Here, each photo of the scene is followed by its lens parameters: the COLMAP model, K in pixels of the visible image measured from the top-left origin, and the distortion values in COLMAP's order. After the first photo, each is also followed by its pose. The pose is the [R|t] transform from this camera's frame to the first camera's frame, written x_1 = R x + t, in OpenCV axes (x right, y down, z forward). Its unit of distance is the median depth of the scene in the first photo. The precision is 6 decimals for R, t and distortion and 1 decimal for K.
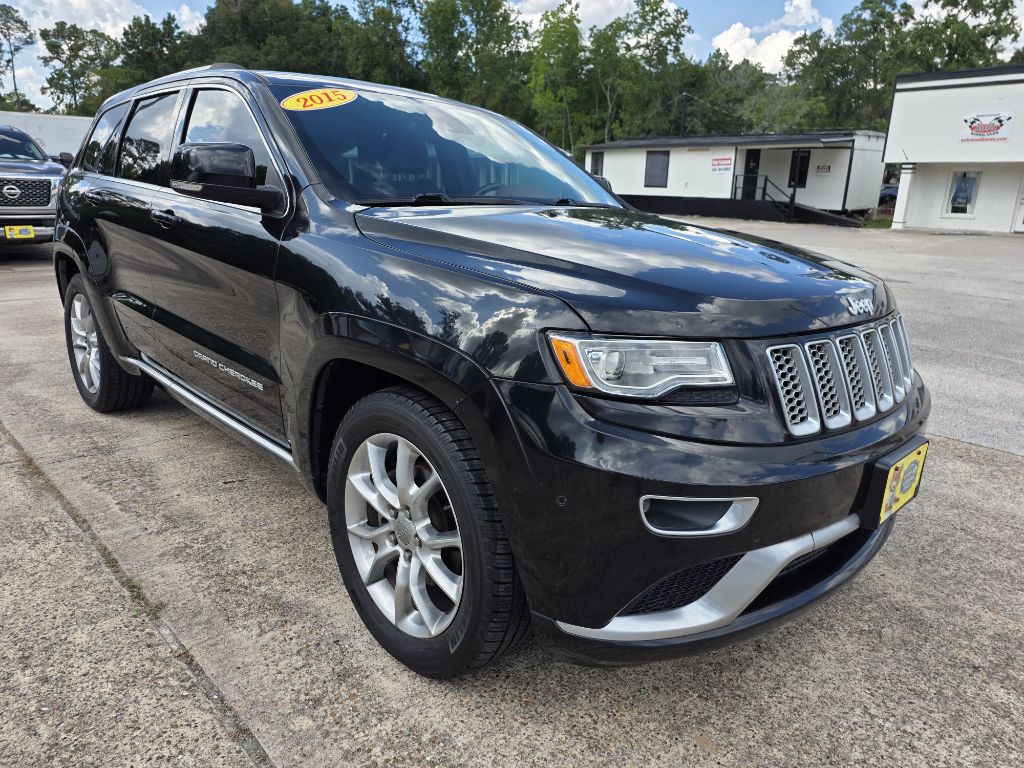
lens RADIAL K [[684.2, 0, 524.4], [0, 684.2, 386.4], [0, 0, 1]] dist [0.021492, -0.005351]
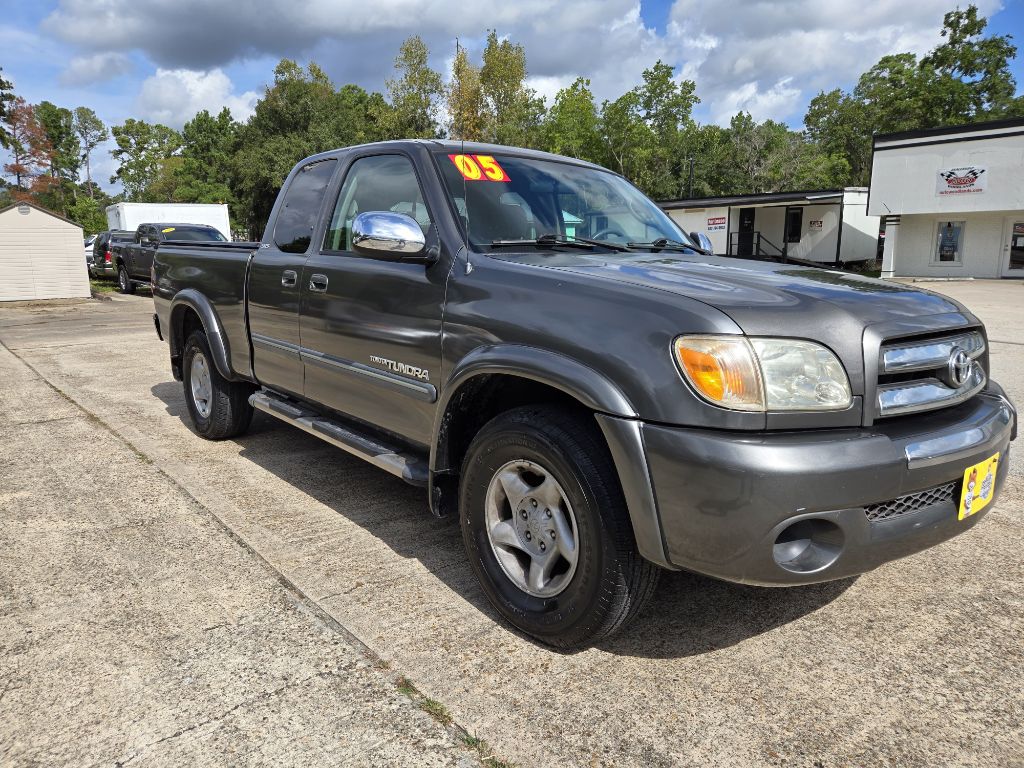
lens RADIAL K [[694.3, 0, 500.8], [0, 694.3, 380.6], [0, 0, 1]] dist [0.053328, -0.036096]
pose [[0.995808, -0.016655, -0.089944, 0.042930], [0.007496, 0.994835, -0.101227, 0.020187], [0.091166, 0.100128, 0.990789, -0.061345]]
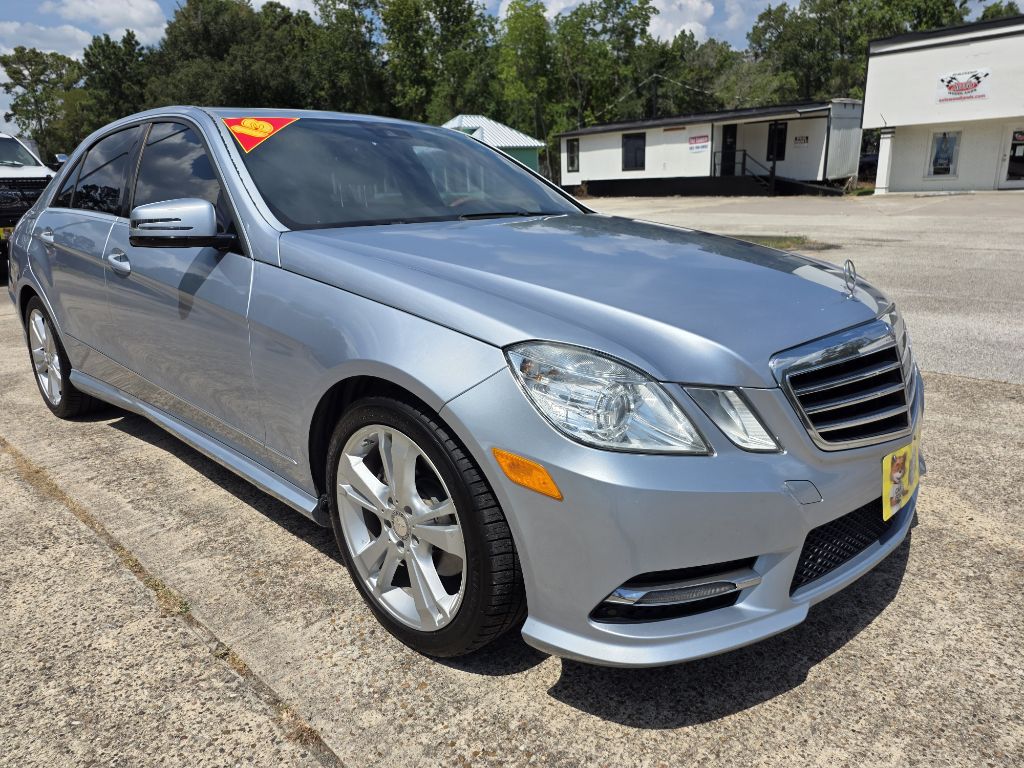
lens RADIAL K [[685.3, 0, 515.1], [0, 685.3, 385.9], [0, 0, 1]] dist [0.014584, 0.002245]
pose [[0.997609, -0.068872, 0.005651, -0.006085], [0.068845, 0.997616, 0.004835, 0.003991], [-0.005971, -0.004434, 0.999972, 0.006663]]
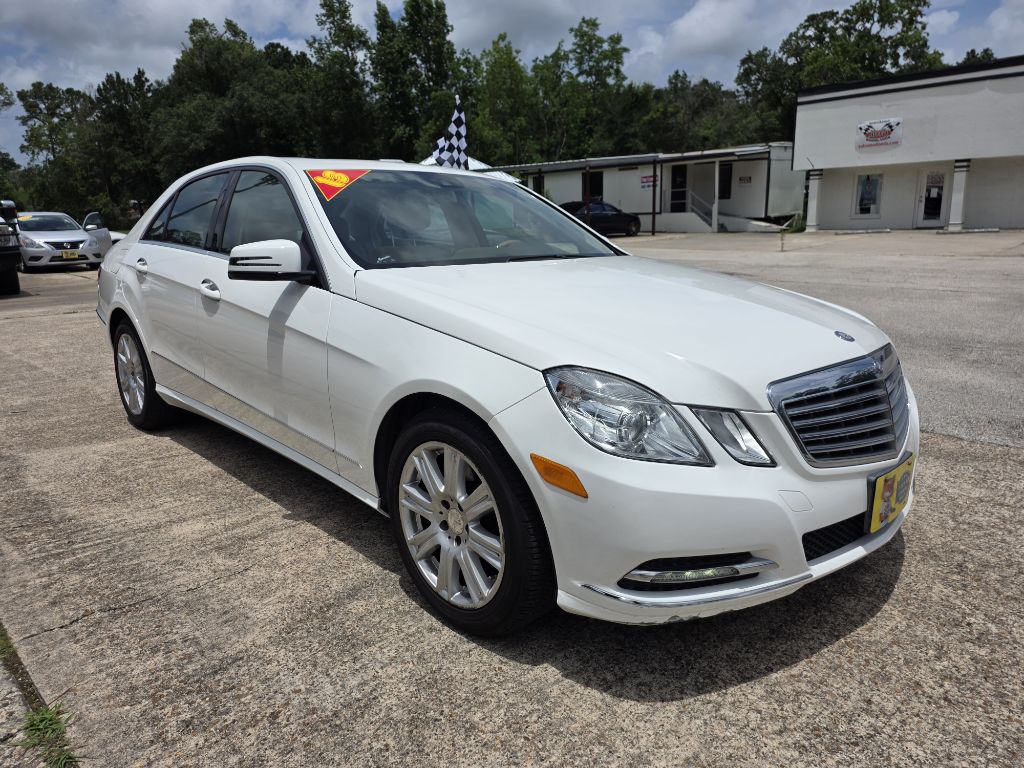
lens RADIAL K [[695.8, 0, 512.0], [0, 695.8, 384.0], [0, 0, 1]] dist [0.013794, -0.000357]
pose [[0.998439, -0.055263, -0.008069, 0.059979], [0.054846, 0.997480, -0.044996, 0.019368], [0.010535, 0.044483, 0.998955, -0.044634]]
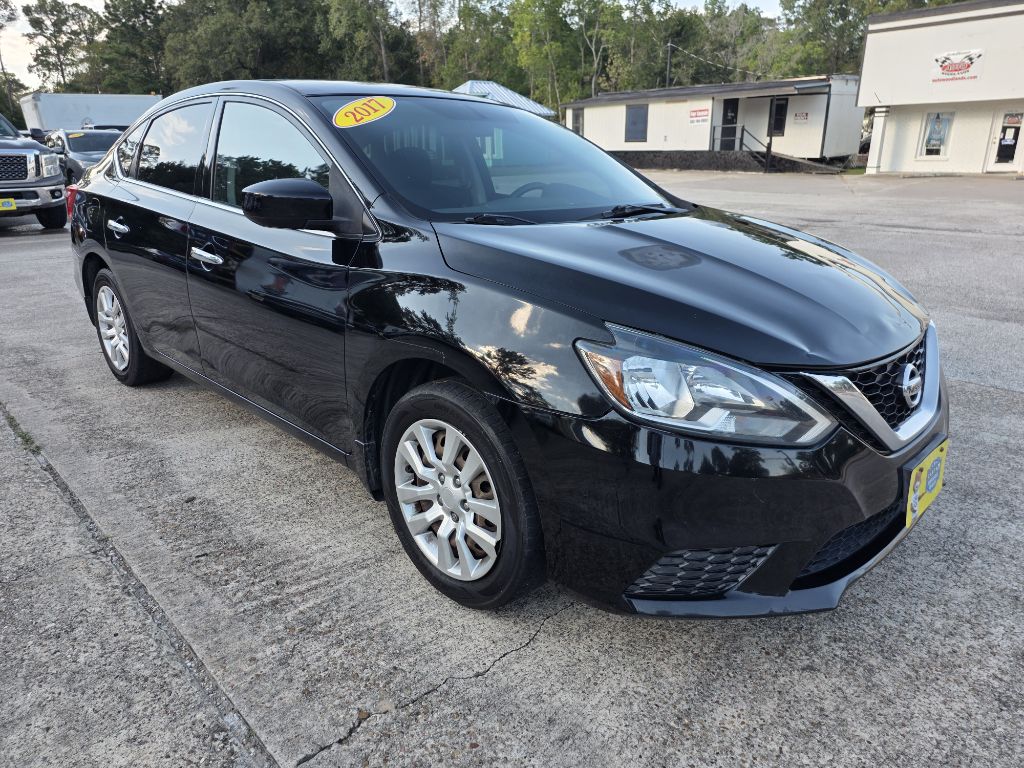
lens RADIAL K [[689.9, 0, 521.1], [0, 689.9, 394.5], [0, 0, 1]] dist [0.009565, 0.008290]
pose [[0.999221, -0.033997, -0.020064, 0.030950], [0.035103, 0.997722, 0.057602, 0.011244], [0.018060, -0.058262, 0.998138, -0.024489]]
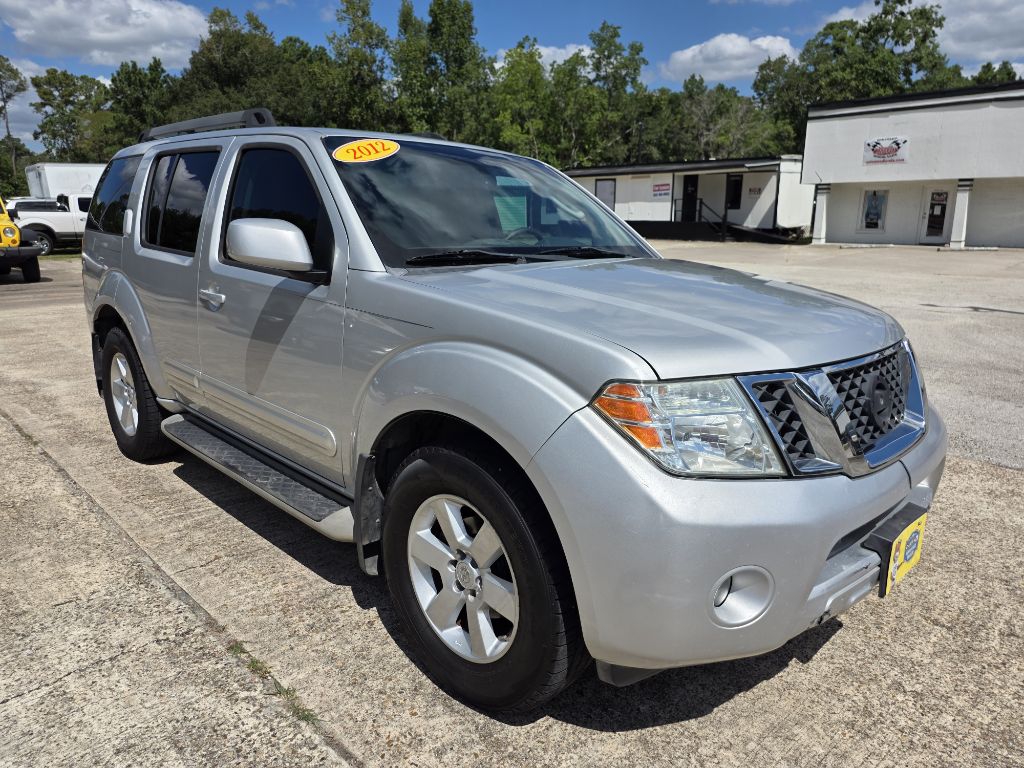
lens RADIAL K [[694.7, 0, 522.0], [0, 694.7, 395.4], [0, 0, 1]] dist [0.019621, -0.002914]
pose [[0.999560, -0.029088, -0.005799, 0.057846], [0.028911, 0.999170, -0.028704, 0.018956], [0.006629, 0.028523, 0.999571, -0.066581]]
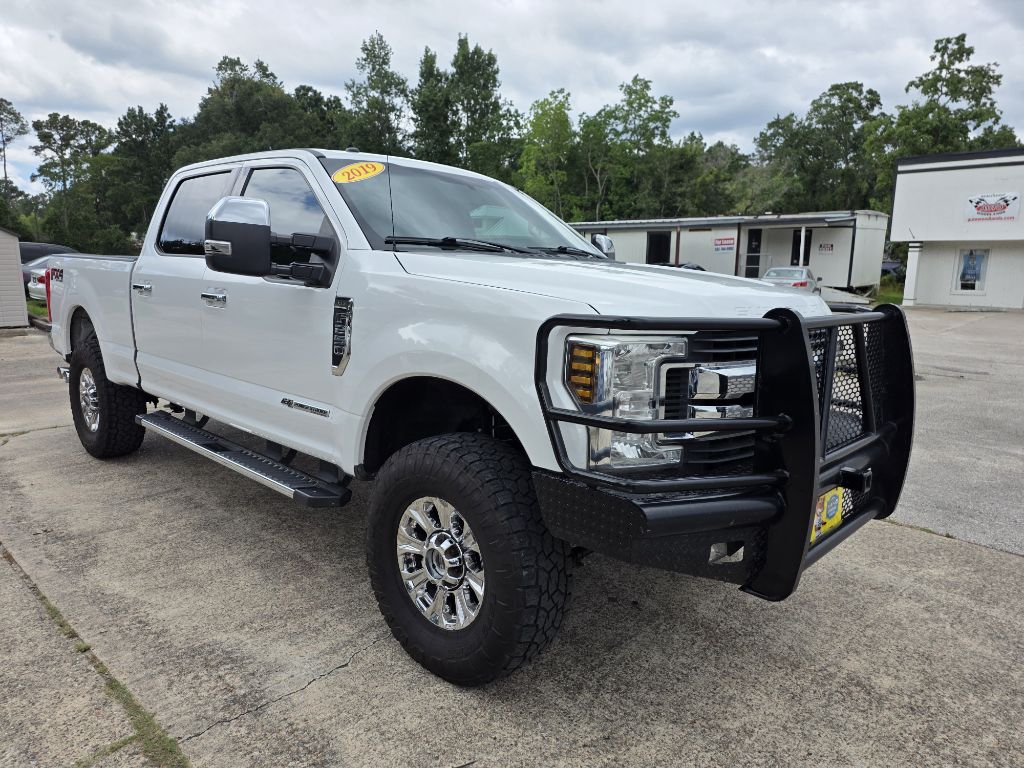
lens RADIAL K [[677.8, 0, 521.6], [0, 677.8, 398.9], [0, 0, 1]] dist [0.021432, -0.005019]
pose [[0.999494, -0.019669, 0.024996, -0.035156], [0.021688, 0.996295, -0.083220, -0.017084], [-0.023266, 0.083720, 0.996218, 0.026425]]
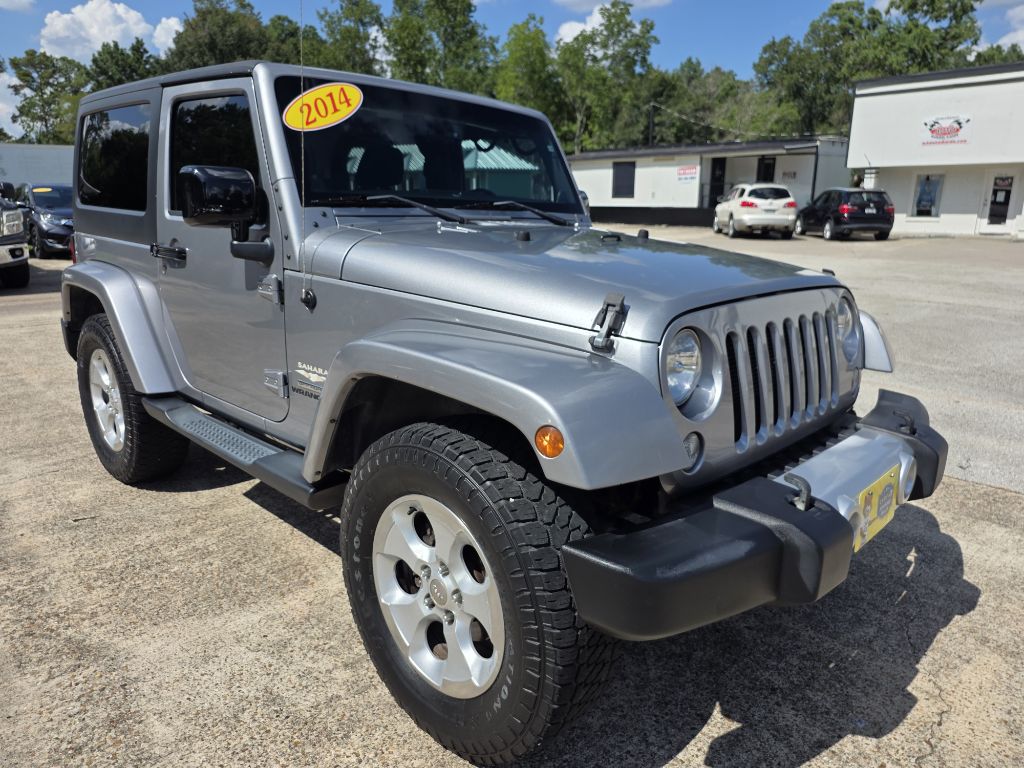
lens RADIAL K [[695.8, 0, 512.0], [0, 695.8, 384.0], [0, 0, 1]] dist [0.013794, -0.000357]
pose [[0.999550, -0.029810, 0.003377, 0.018052], [0.029885, 0.999244, -0.024857, -0.001042], [-0.002633, 0.024947, 0.999685, -0.000693]]
